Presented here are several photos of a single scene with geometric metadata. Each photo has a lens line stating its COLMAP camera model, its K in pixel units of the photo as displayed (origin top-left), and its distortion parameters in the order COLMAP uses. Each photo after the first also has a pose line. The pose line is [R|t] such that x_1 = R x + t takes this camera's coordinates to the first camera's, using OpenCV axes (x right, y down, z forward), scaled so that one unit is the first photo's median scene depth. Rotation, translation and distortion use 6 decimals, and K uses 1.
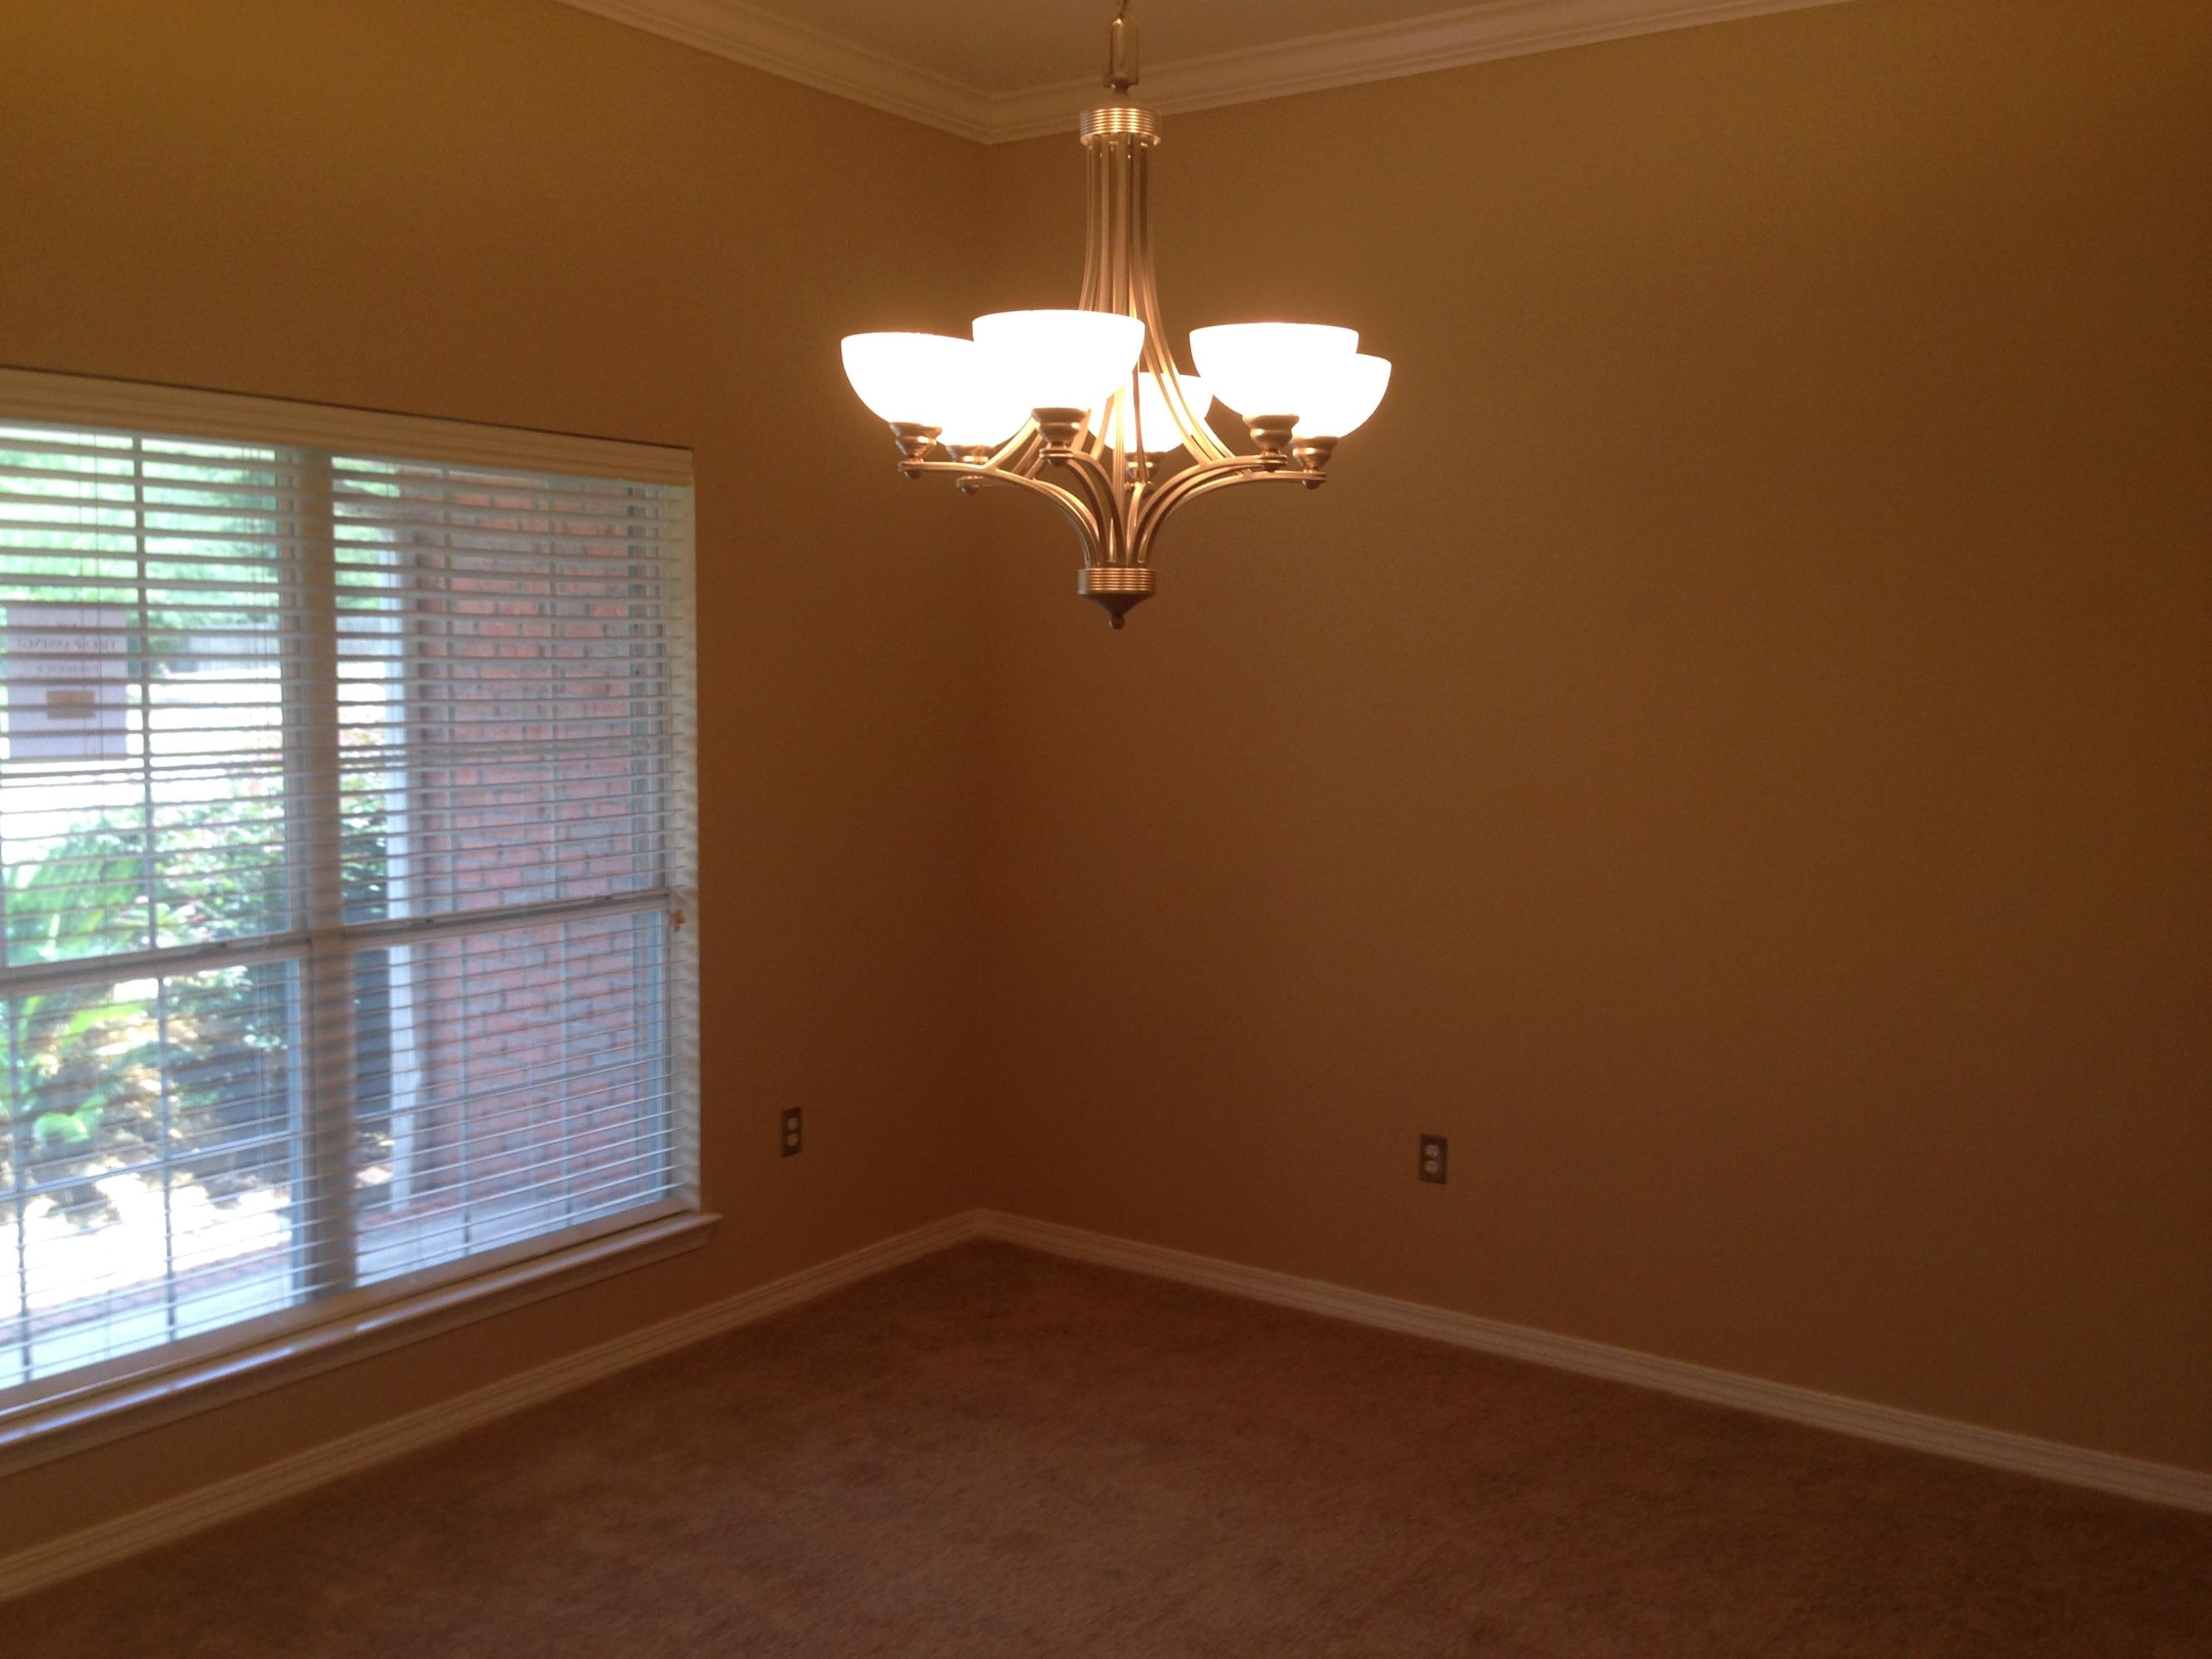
lens RADIAL K [[2082.0, 0, 1099.2], [0, 2082.0, 825.8], [0, 0, 1]] dist [-0.006366, -0.001818]
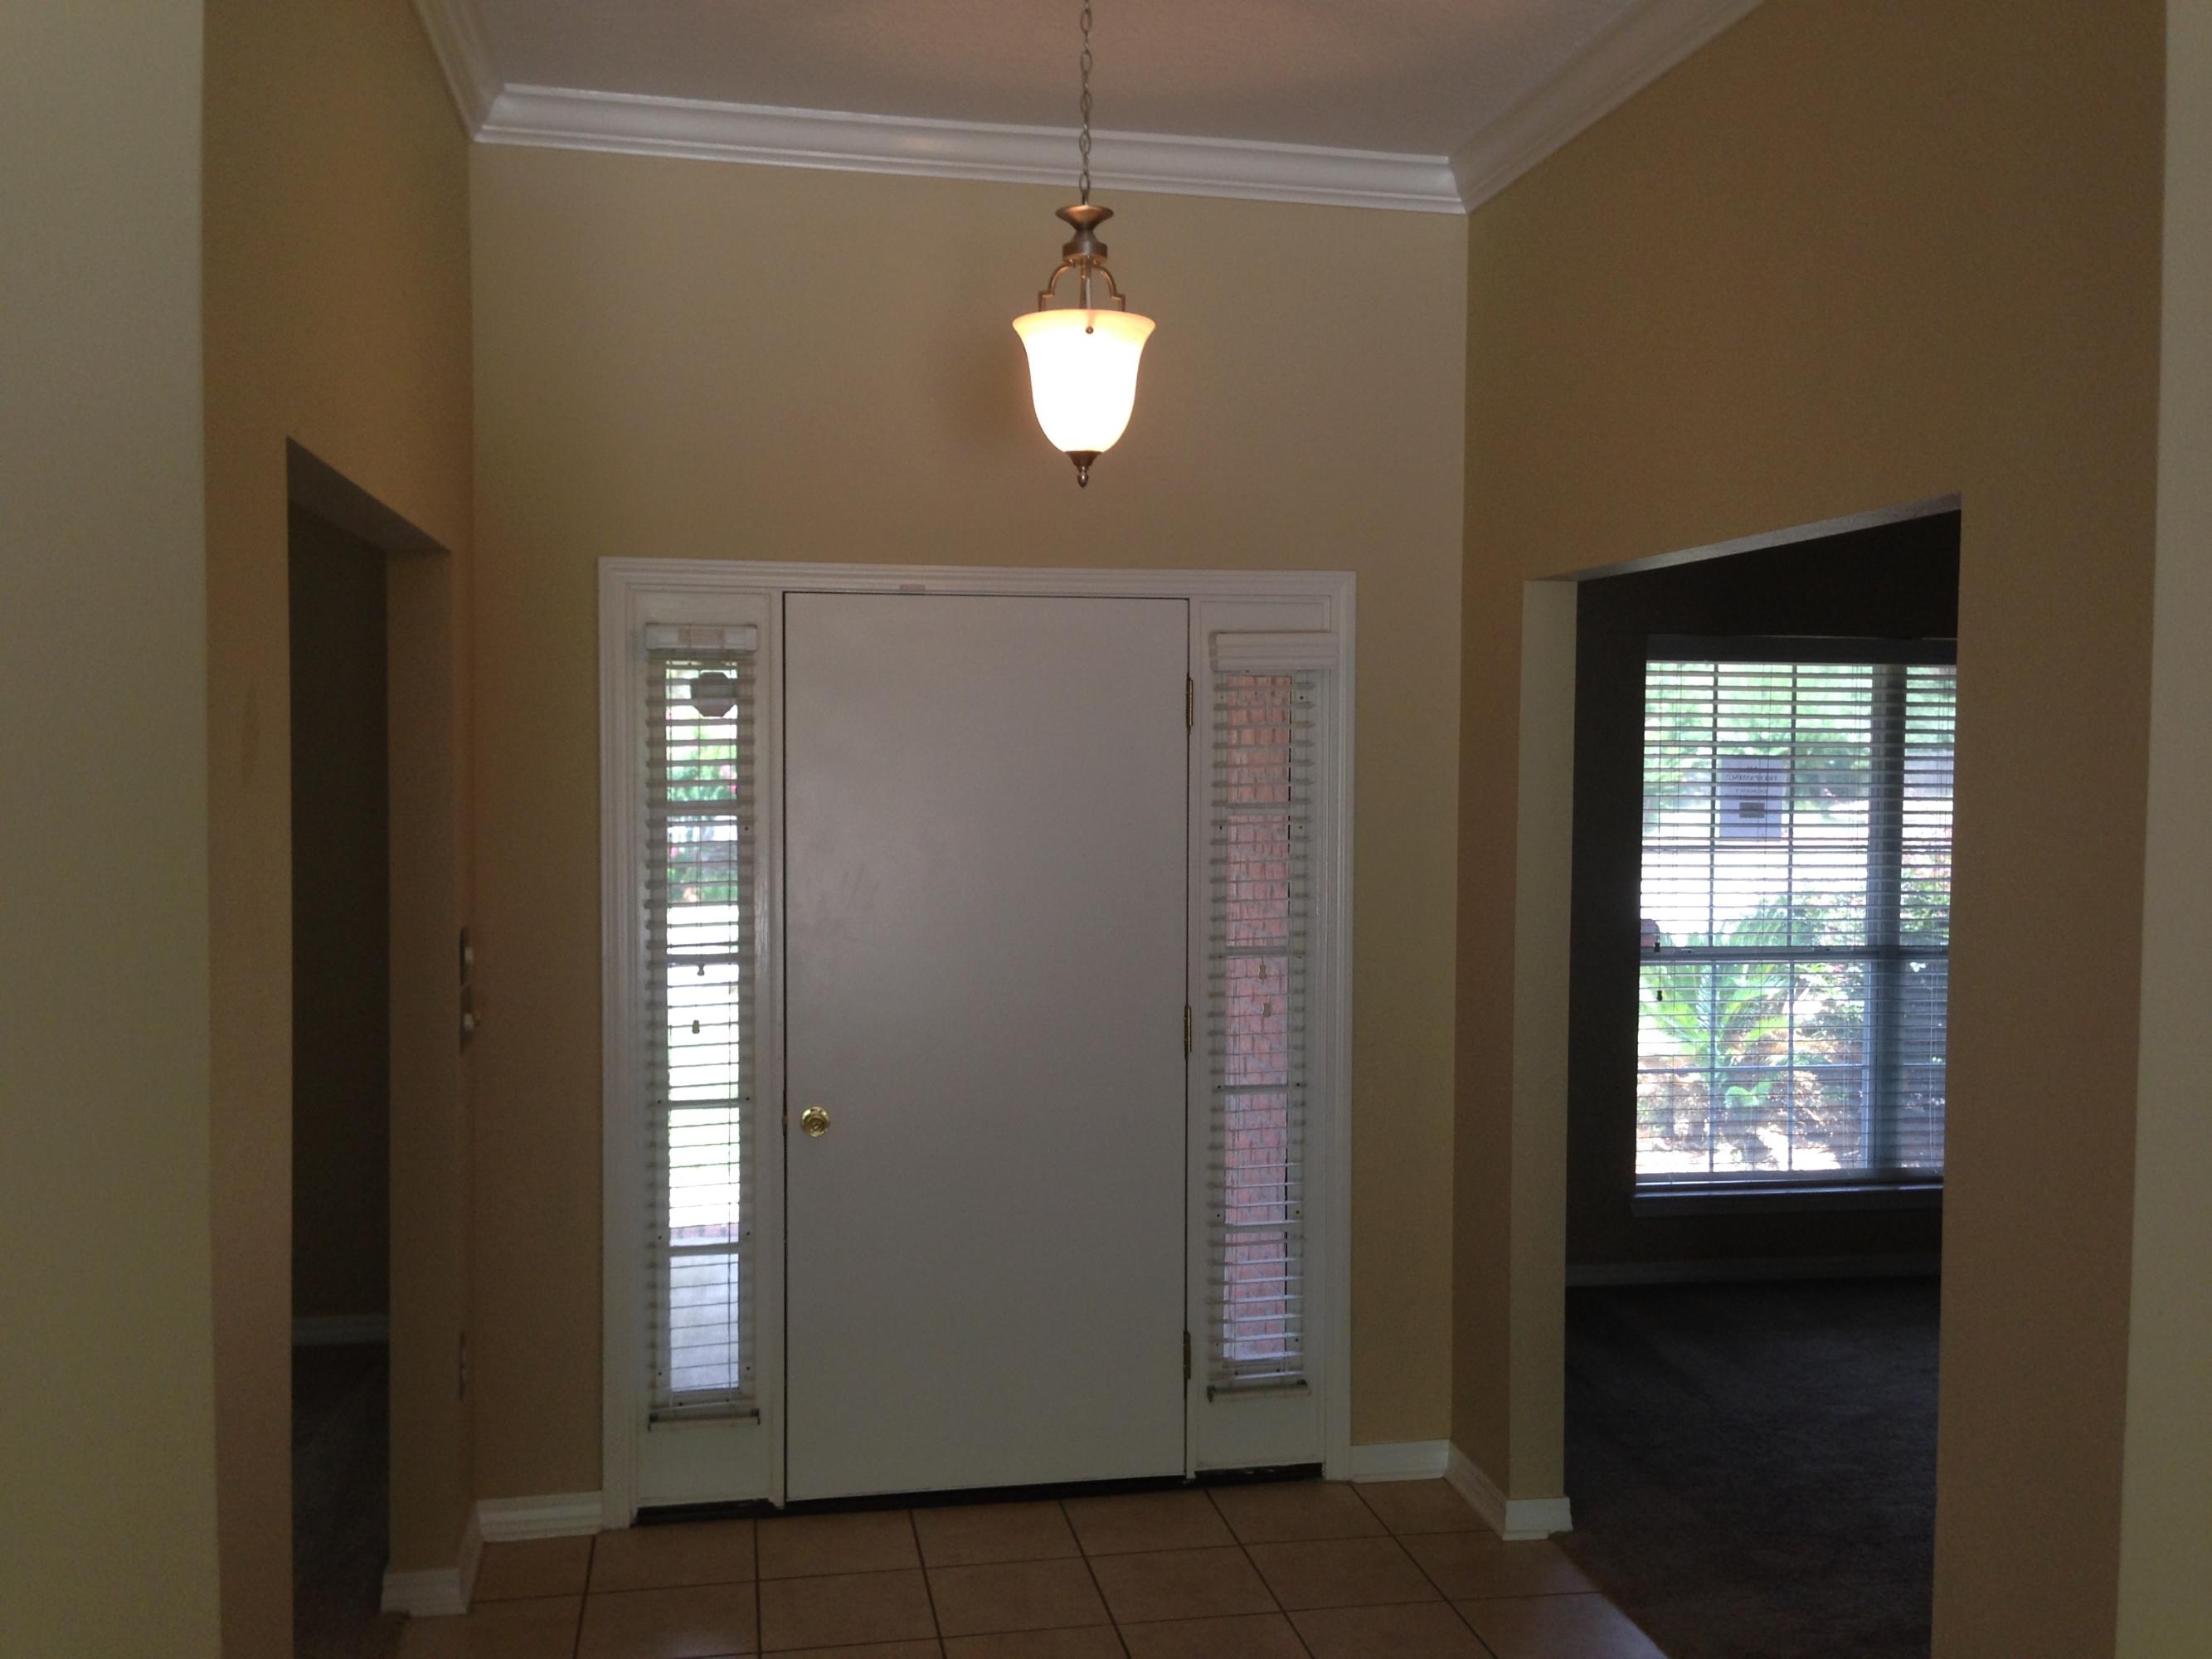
lens RADIAL K [[2082.1, 0, 1106.0], [0, 2082.1, 829.5], [0, 0, 1]] dist [0.012379, -0.029801]
pose [[0.715733, 0.022227, -0.698021, 0.381192], [-0.062428, 0.997528, -0.032248, 0.053745], [0.695579, 0.066657, 0.715351, -0.713147]]
